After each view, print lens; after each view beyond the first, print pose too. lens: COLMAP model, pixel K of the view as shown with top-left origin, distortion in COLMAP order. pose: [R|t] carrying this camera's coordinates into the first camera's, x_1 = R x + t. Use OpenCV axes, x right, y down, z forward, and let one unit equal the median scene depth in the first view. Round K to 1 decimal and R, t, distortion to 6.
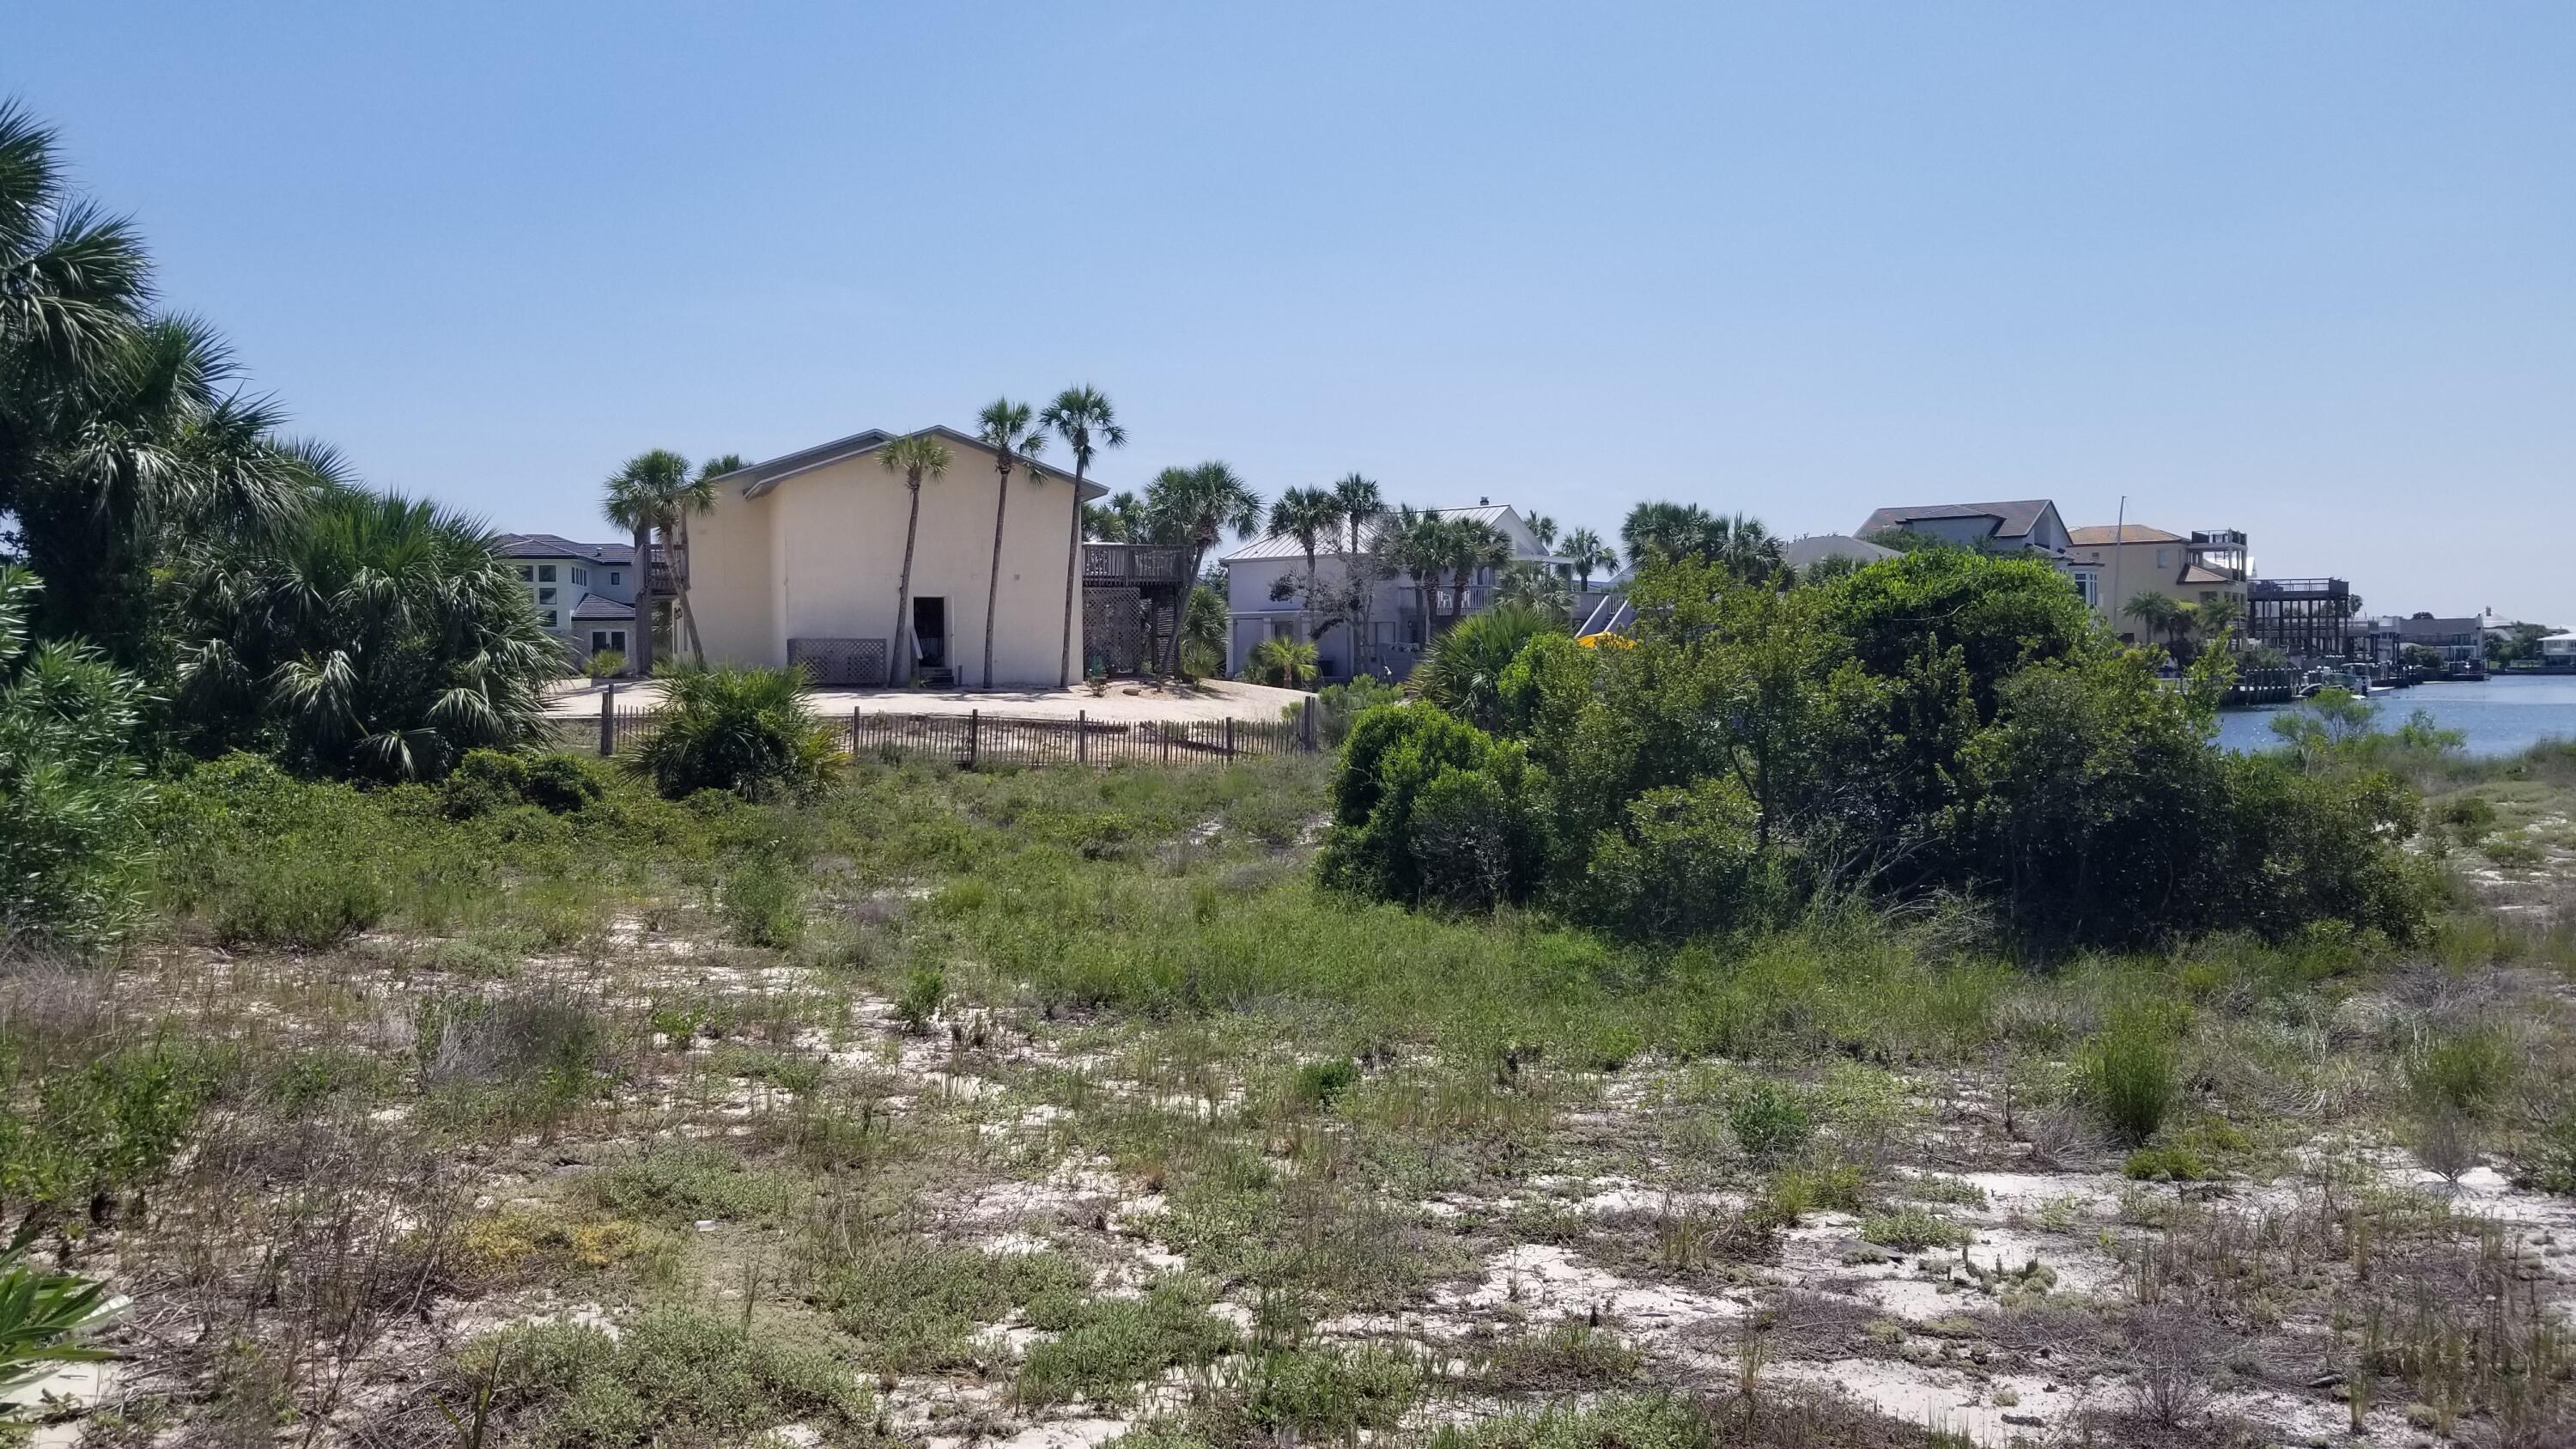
lens RADIAL K [[2000.1, 0, 1219.5], [0, 2000.1, 681.3], [0, 0, 1]] dist [0.081388, -0.144057]
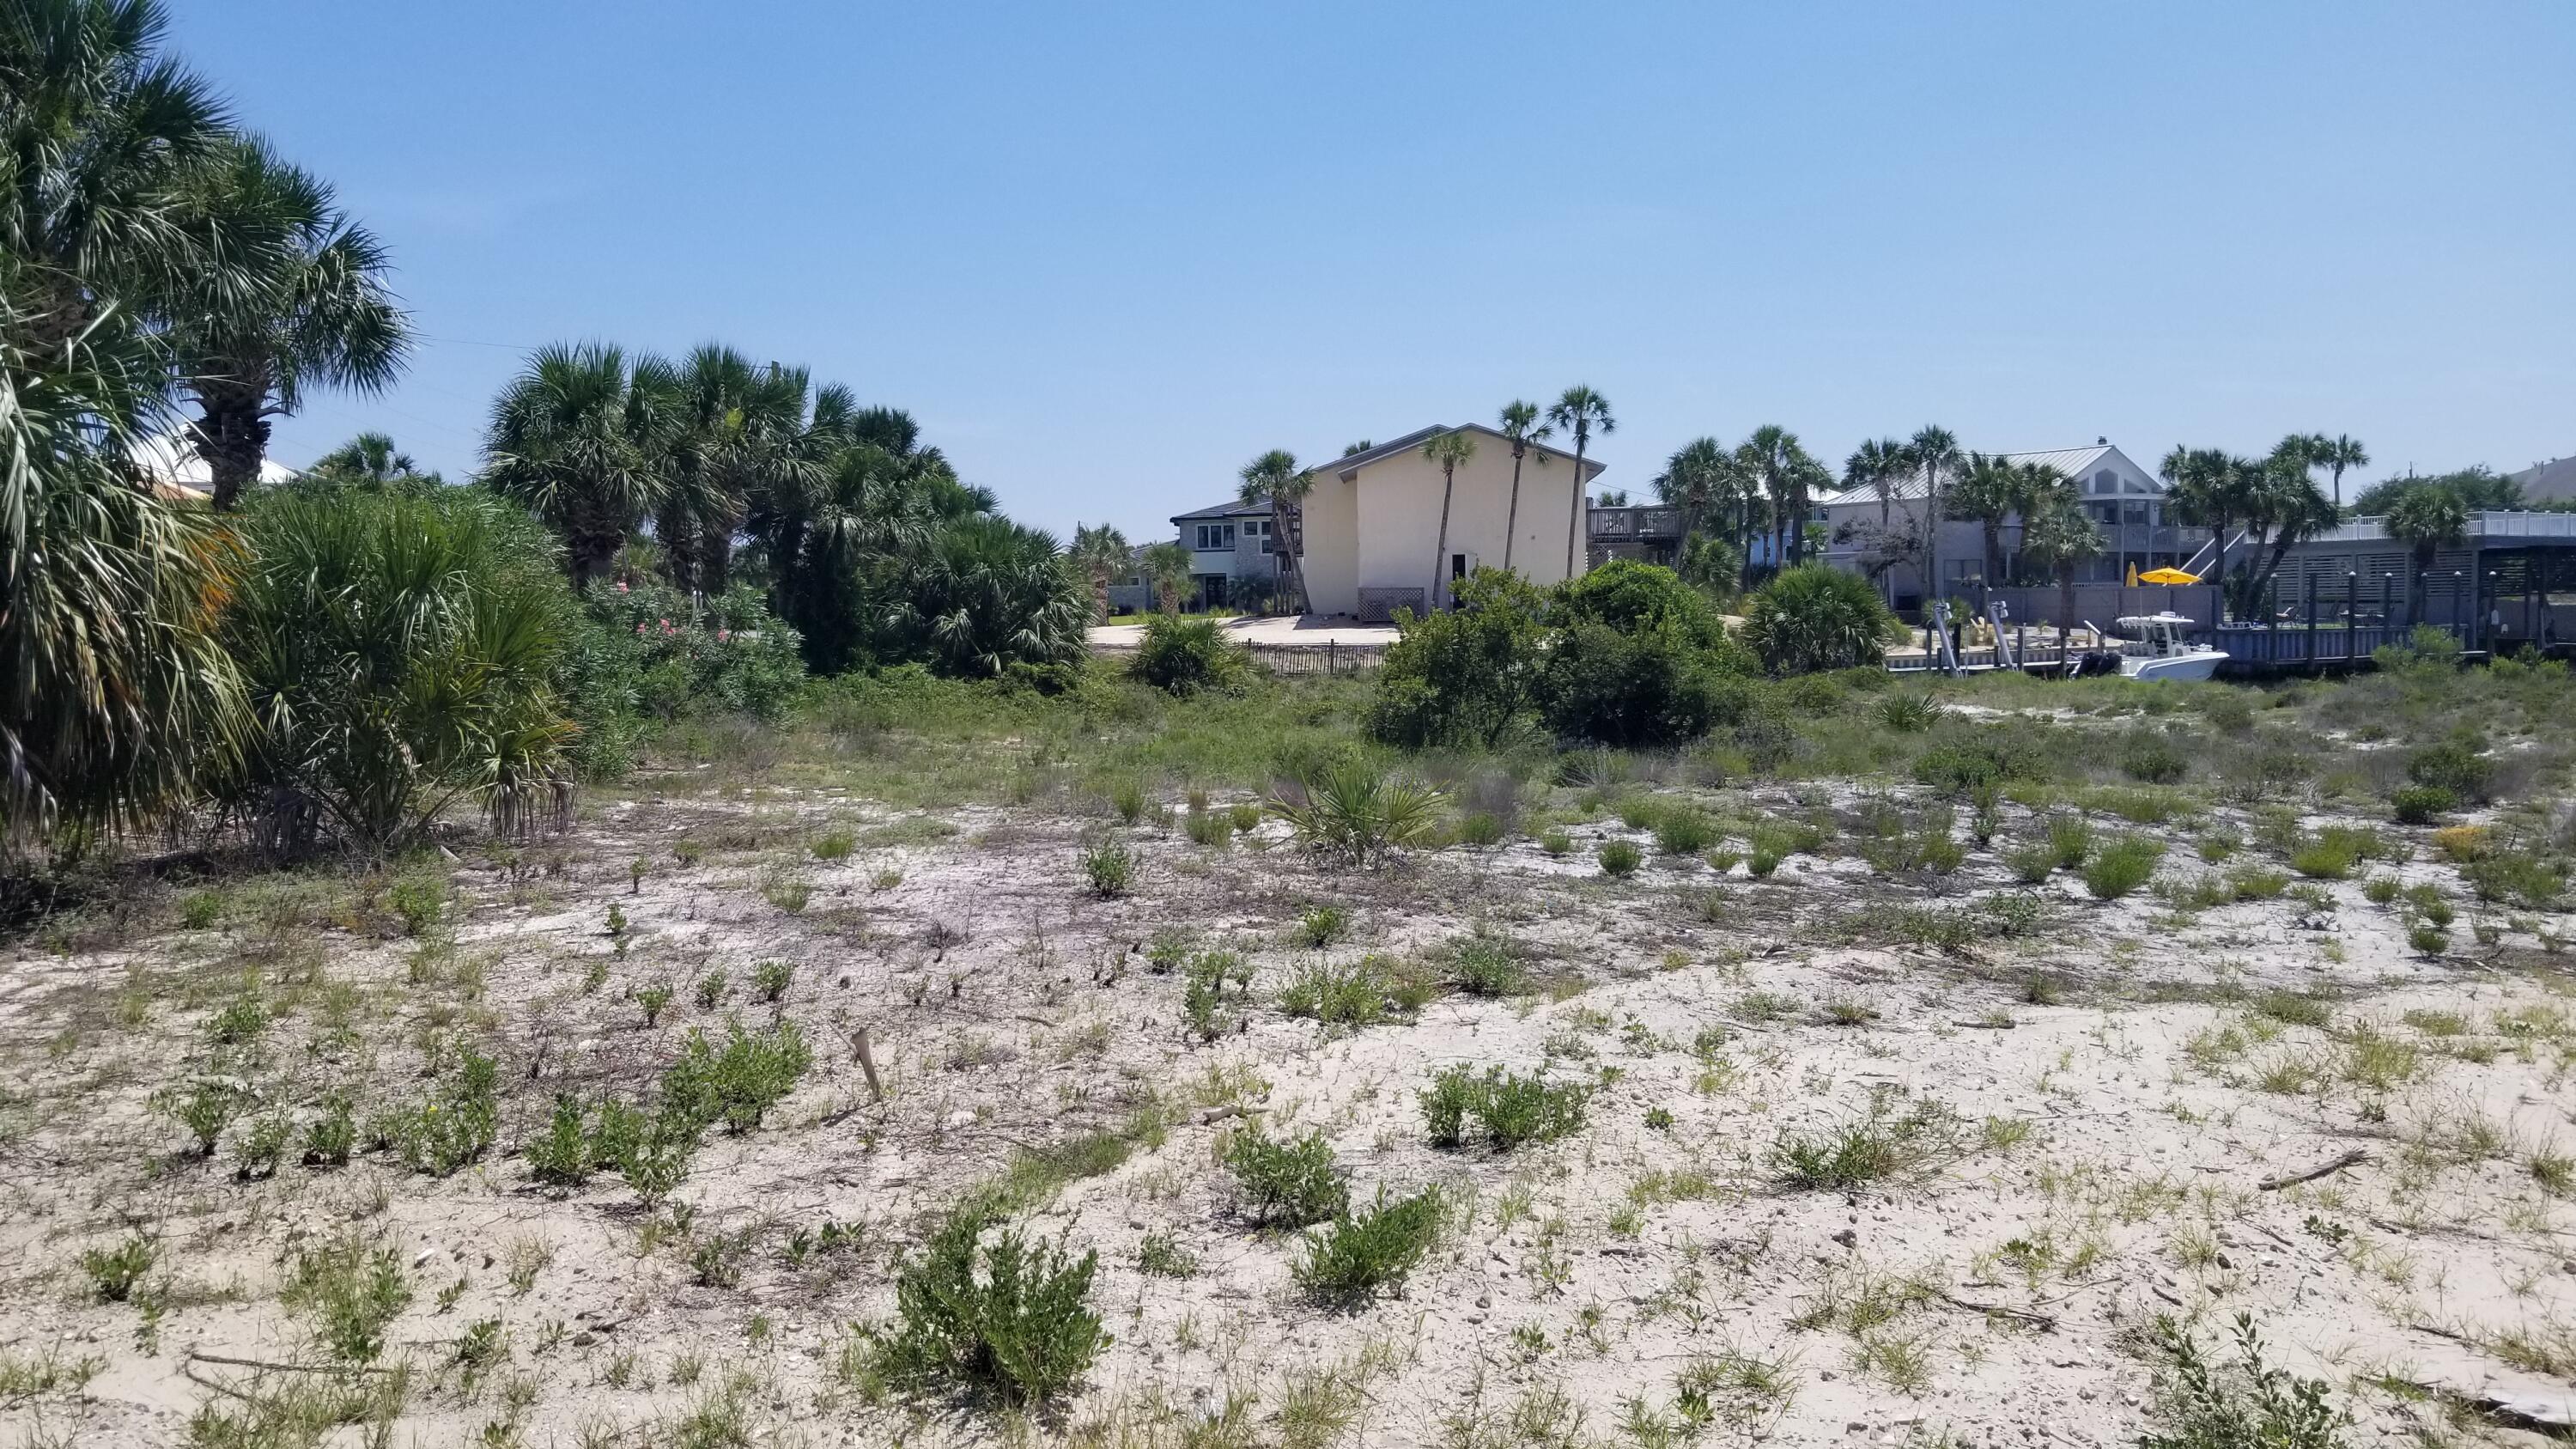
lens RADIAL K [[2000.1, 0, 1229.0], [0, 2000.1, 701.5], [0, 0, 1]] dist [0.081388, -0.144057]
pose [[0.919157, 0.015056, -0.393604, 0.161000], [0.003052, 0.998967, 0.045339, -0.003916], [0.393880, -0.042875, 0.918161, -0.188604]]
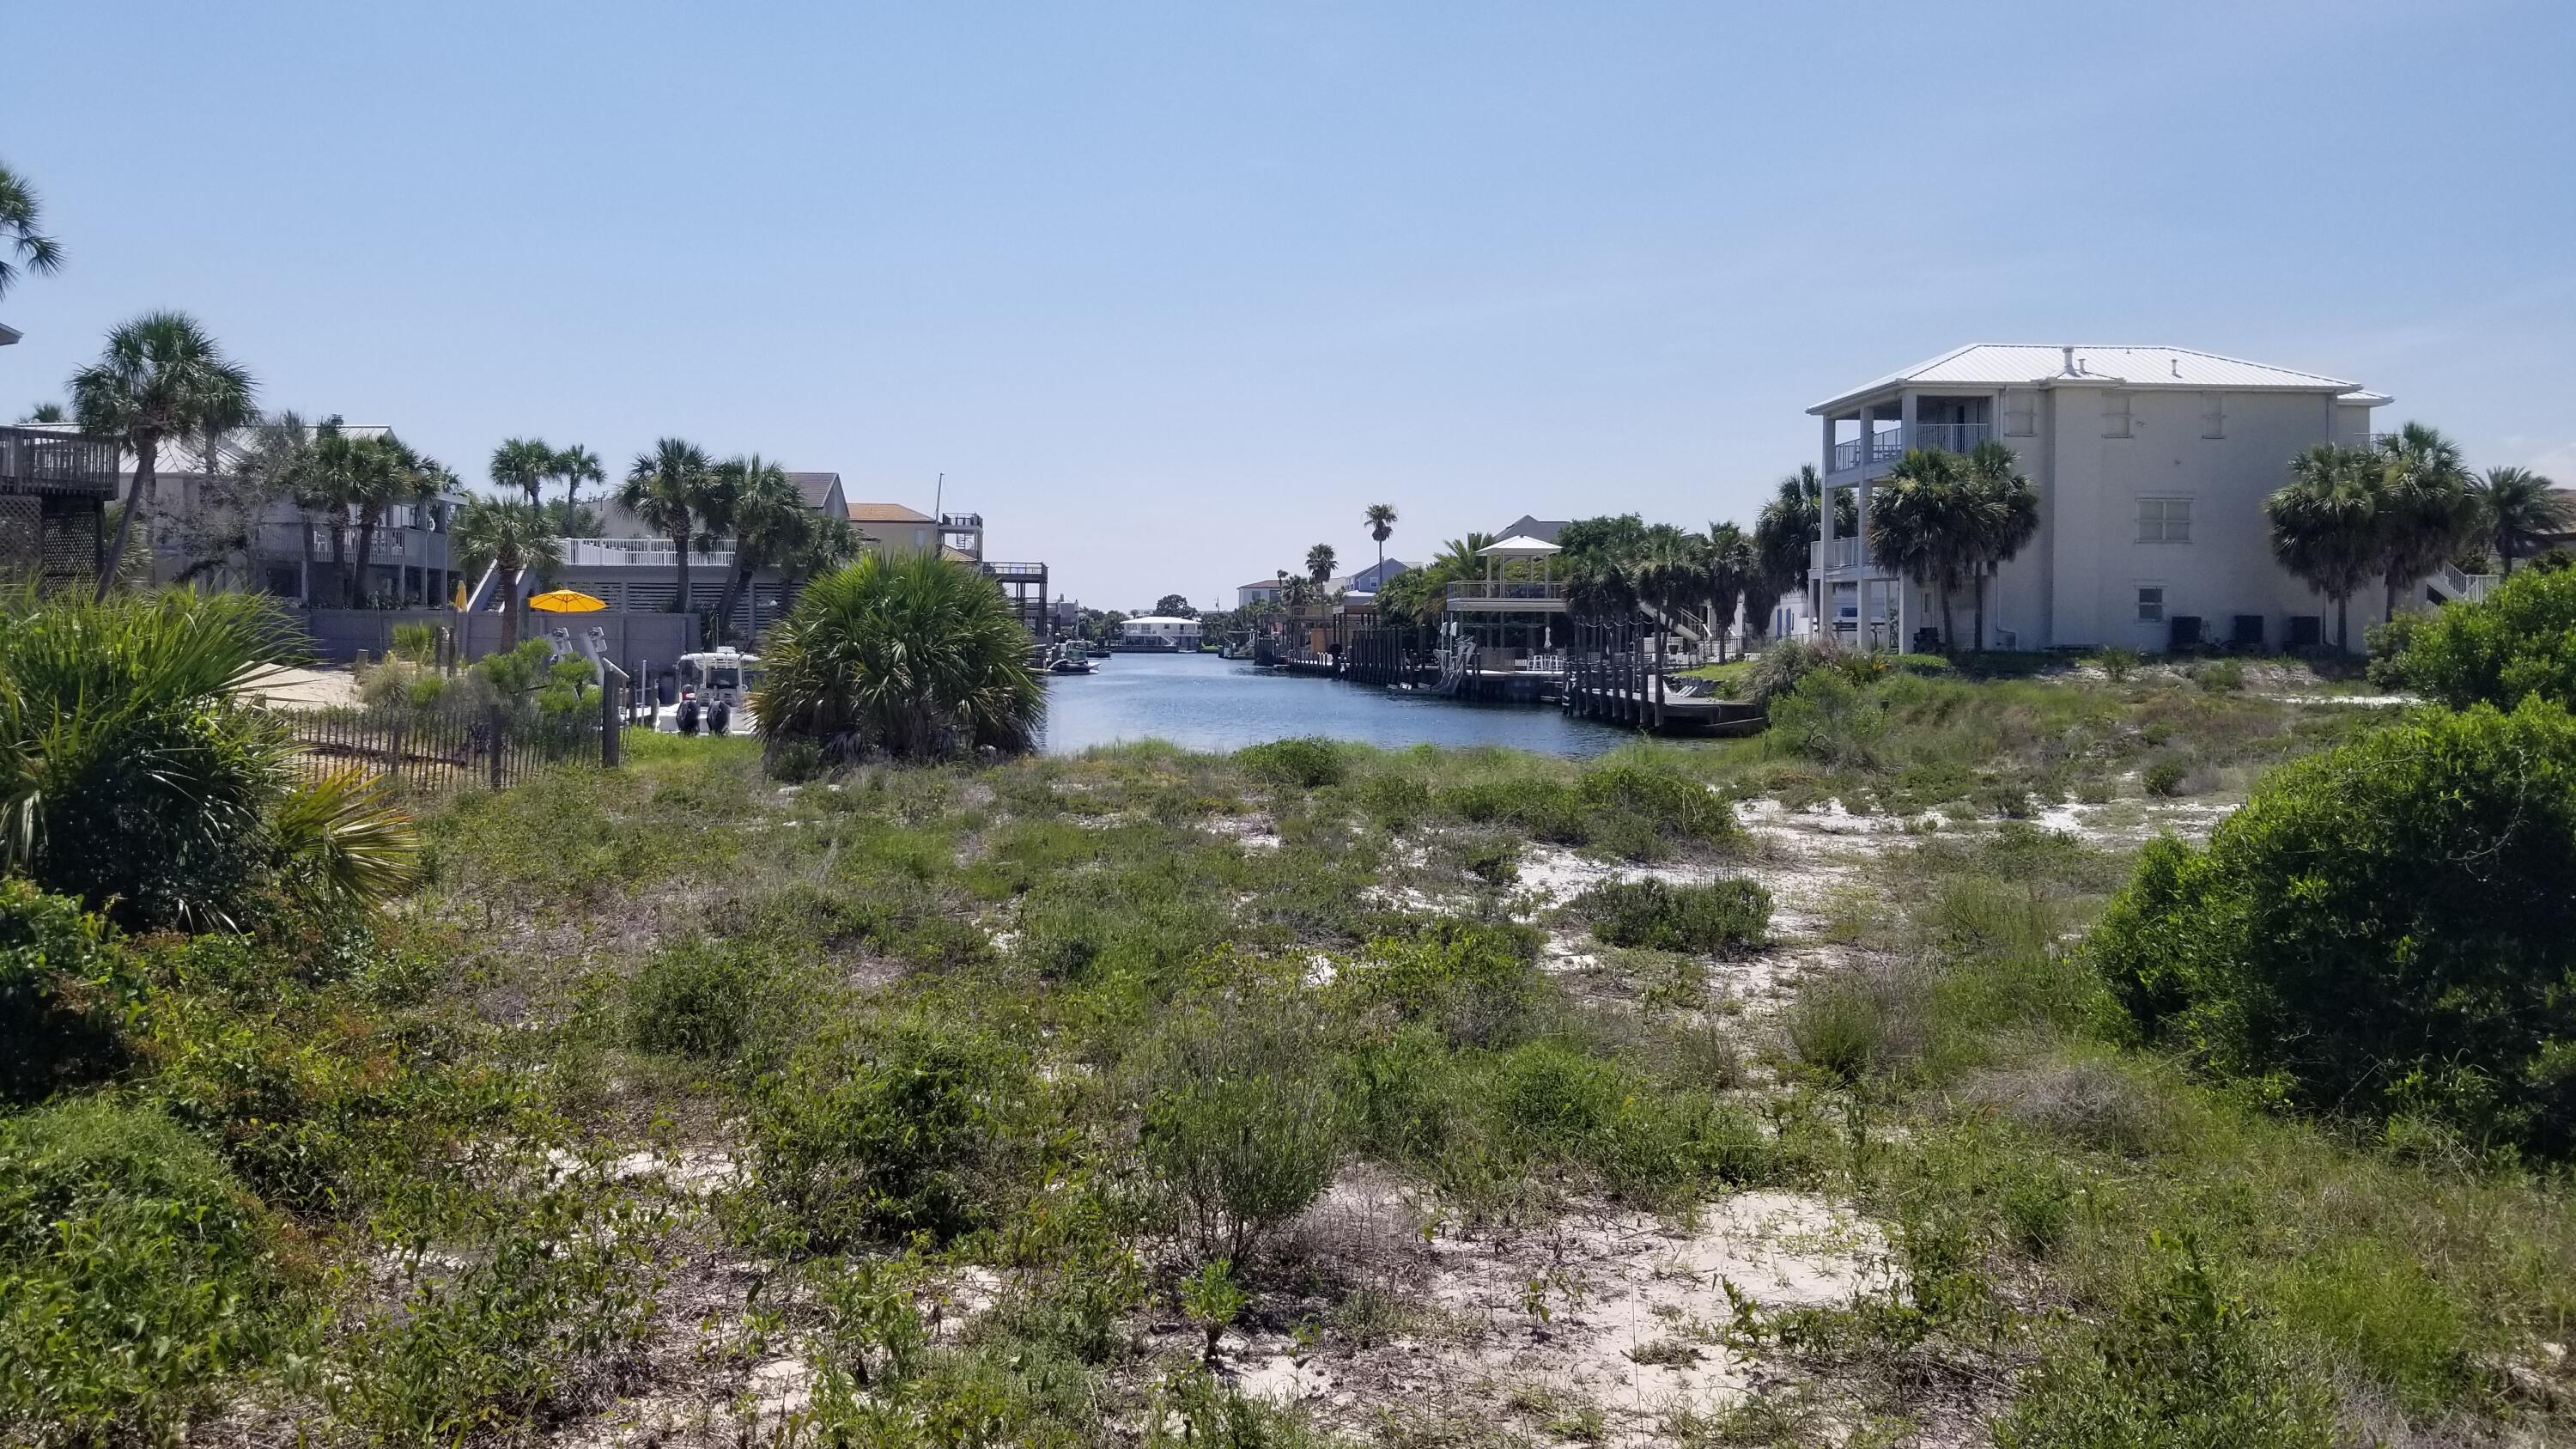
lens RADIAL K [[2000.1, 0, 1209.9], [0, 2000.1, 700.8], [0, 0, 1]] dist [0.081388, -0.144057]
pose [[0.788978, -0.004652, 0.614404, -0.105783], [-0.010132, 0.999737, 0.020580, 0.001102], [-0.614338, -0.022462, 0.788723, 0.194220]]
